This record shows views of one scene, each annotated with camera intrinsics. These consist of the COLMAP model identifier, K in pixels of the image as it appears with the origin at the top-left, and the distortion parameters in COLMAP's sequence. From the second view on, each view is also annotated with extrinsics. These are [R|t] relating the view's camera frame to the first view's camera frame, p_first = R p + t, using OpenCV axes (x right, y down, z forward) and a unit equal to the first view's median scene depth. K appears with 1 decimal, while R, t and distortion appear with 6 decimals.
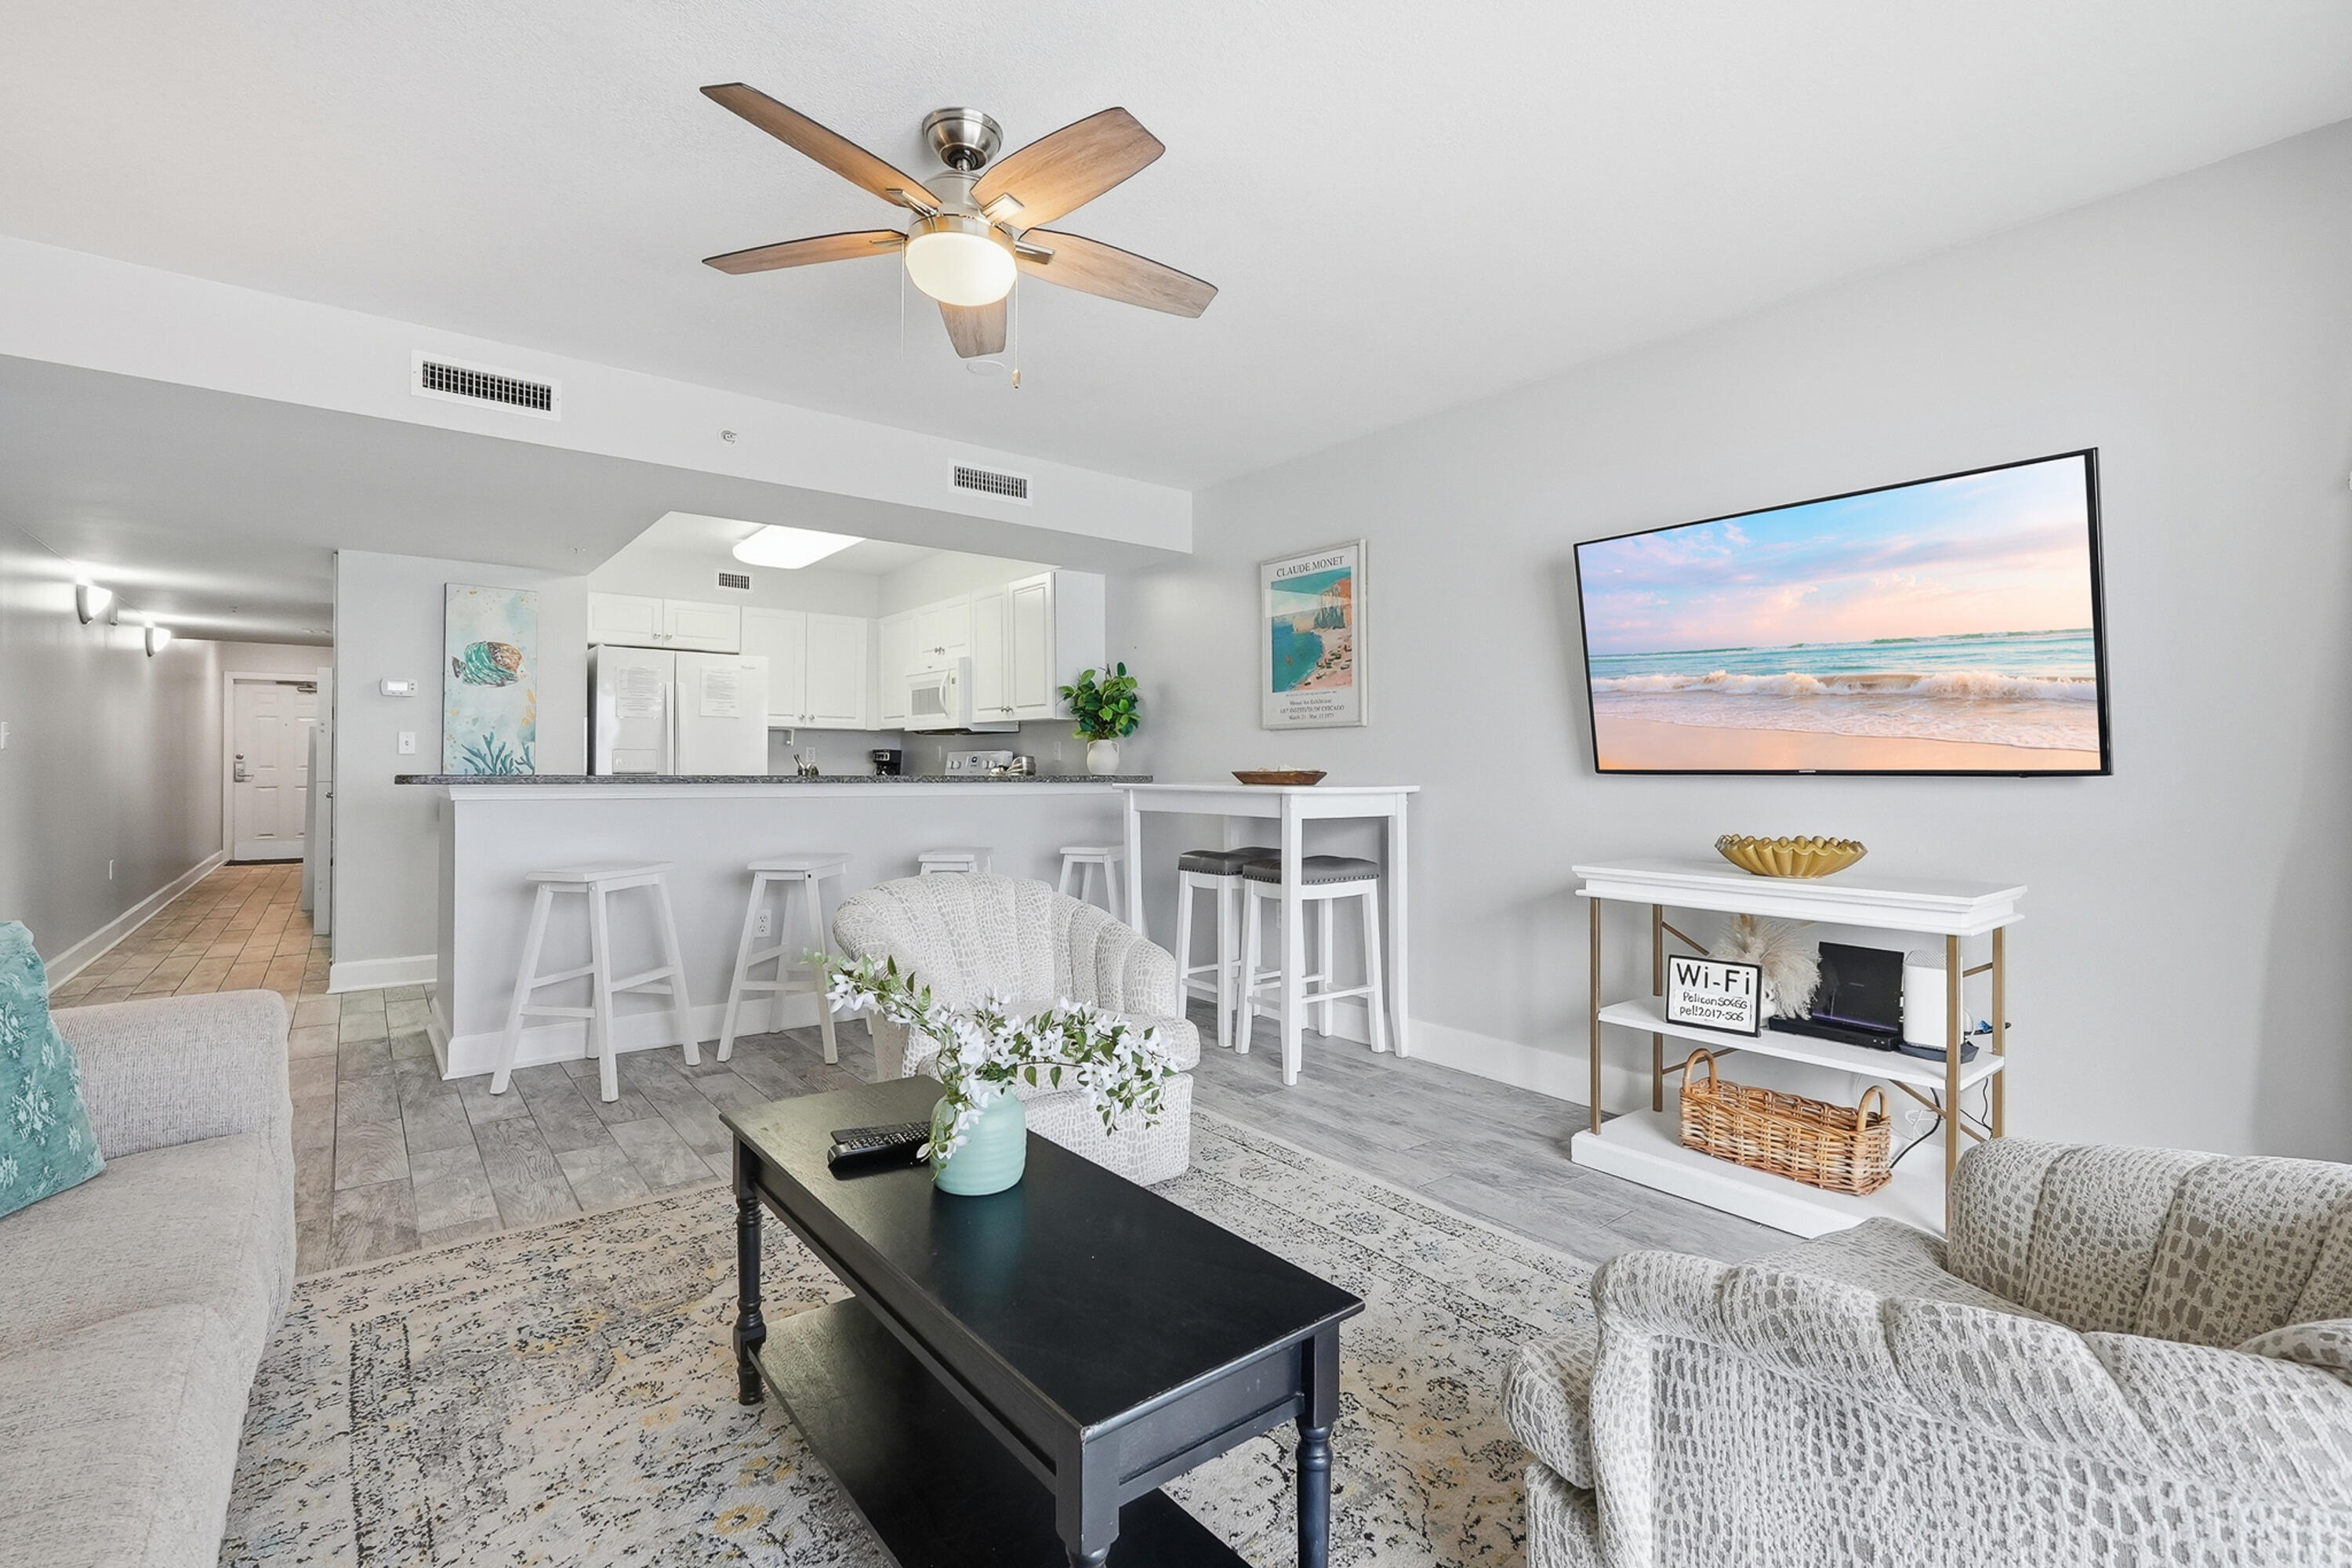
lens RADIAL K [[1057.8, 0, 1178.6], [0, 1057.8, 764.2], [0, 0, 1]] dist [-0.000769, 0.000292]
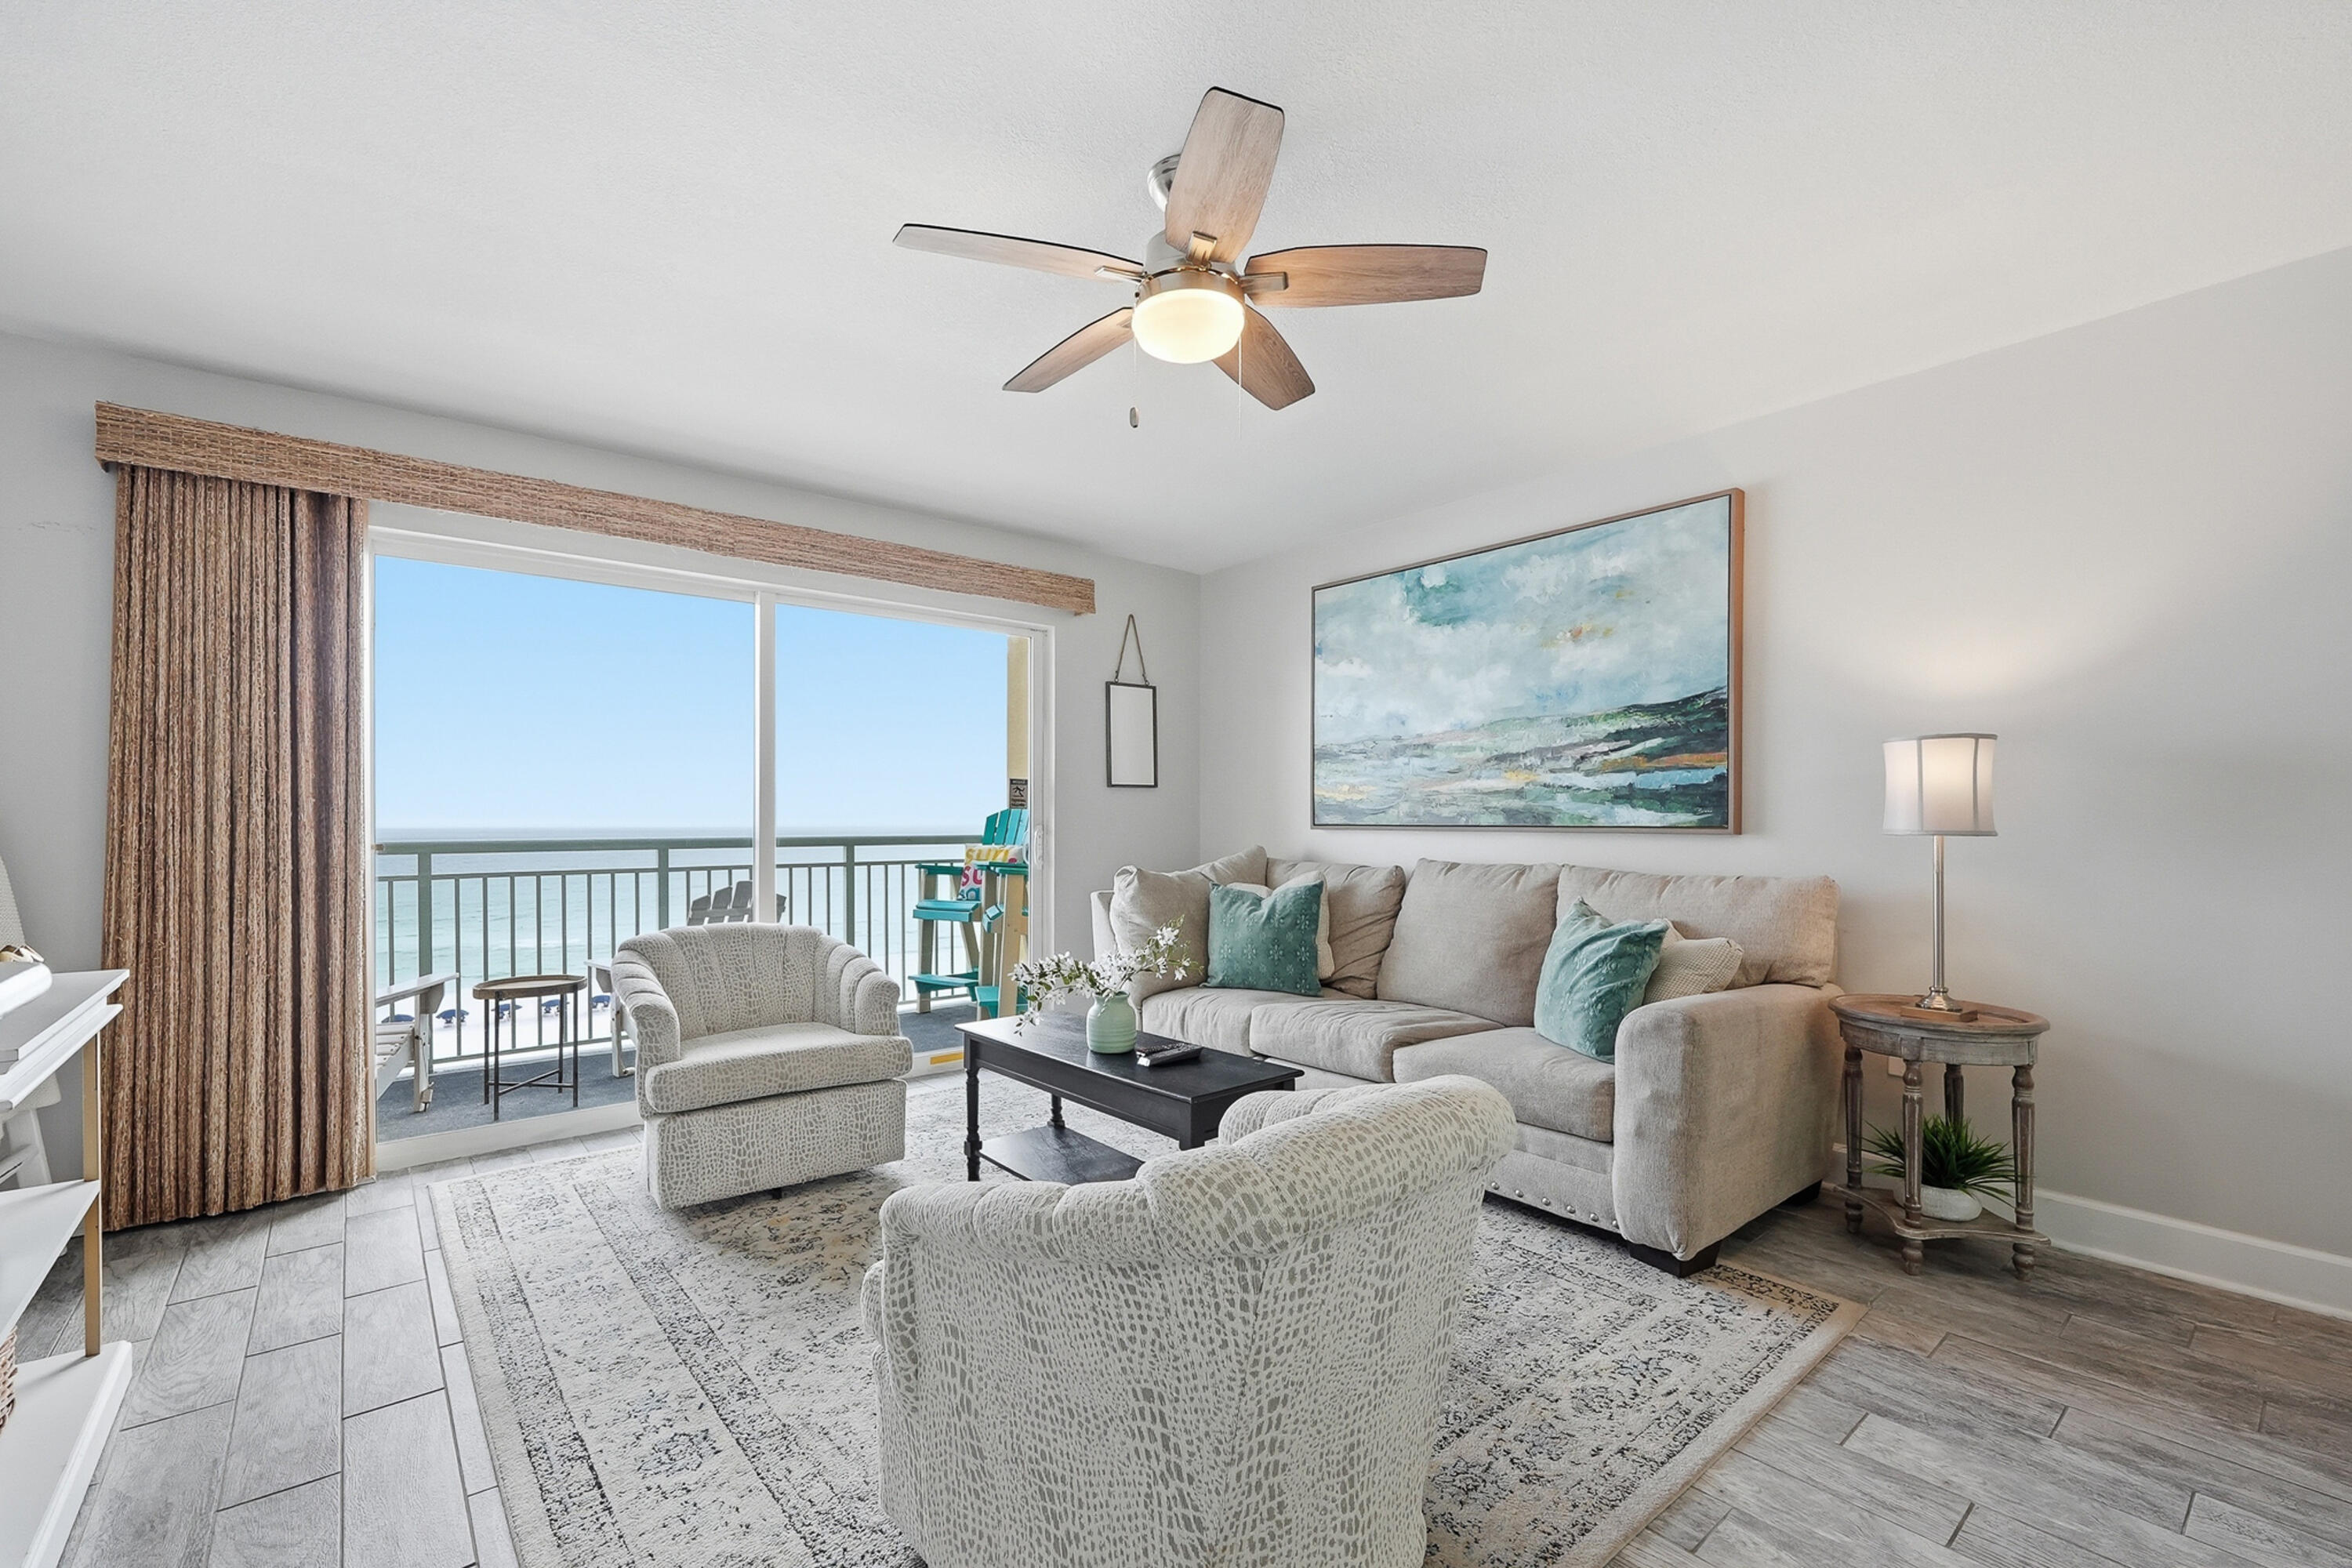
lens RADIAL K [[1003.5, 0, 1167.6], [0, 1003.5, 821.1], [0, 0, 1]] dist [0.001710, 0.000473]
pose [[-0.999834, -0.005233, -0.017458, -0.073359], [-0.005288, 0.999981, 0.003145, -0.006101], [0.017441, 0.003237, -0.999843, 0.806819]]
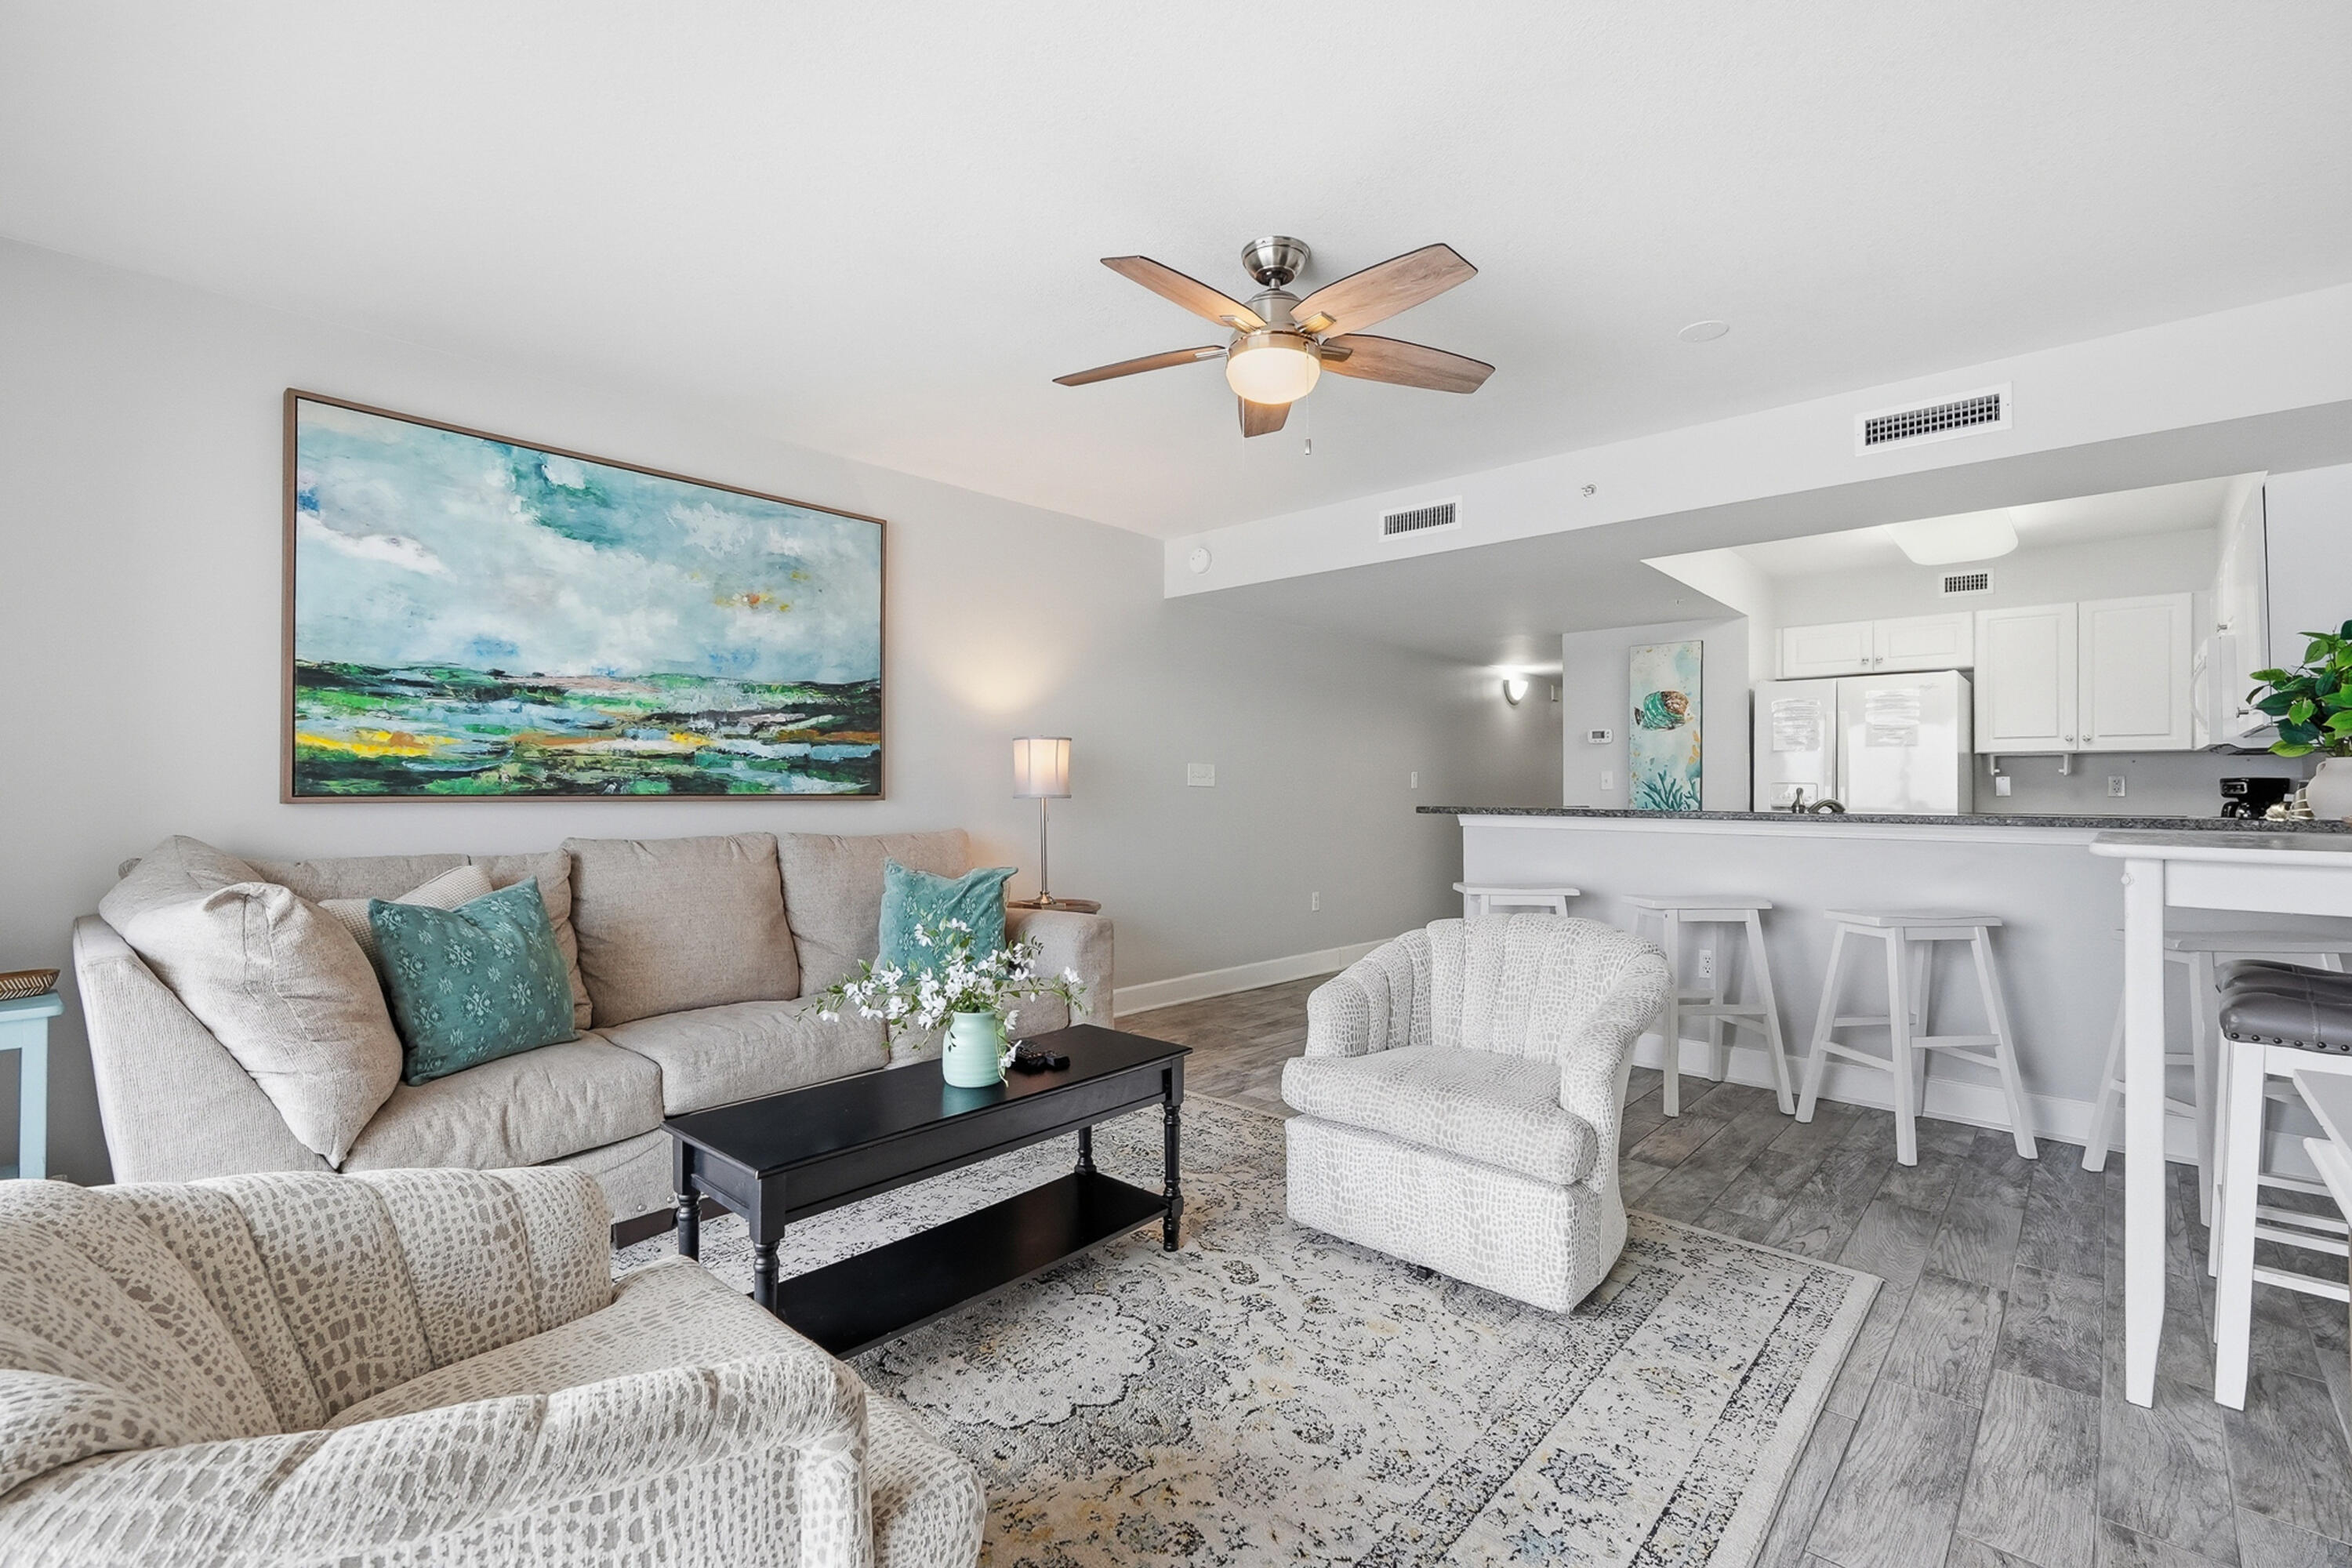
lens RADIAL K [[1047.4, 0, 1176.0], [0, 1047.4, 784.0], [0, 0, 1]] dist [-0.012480, 0.005523]
pose [[0.158831, -0.011140, -0.987243, 0.376350], [-0.001665, 0.999932, -0.011551, -0.001360], [0.987304, 0.003479, 0.158801, 0.299214]]
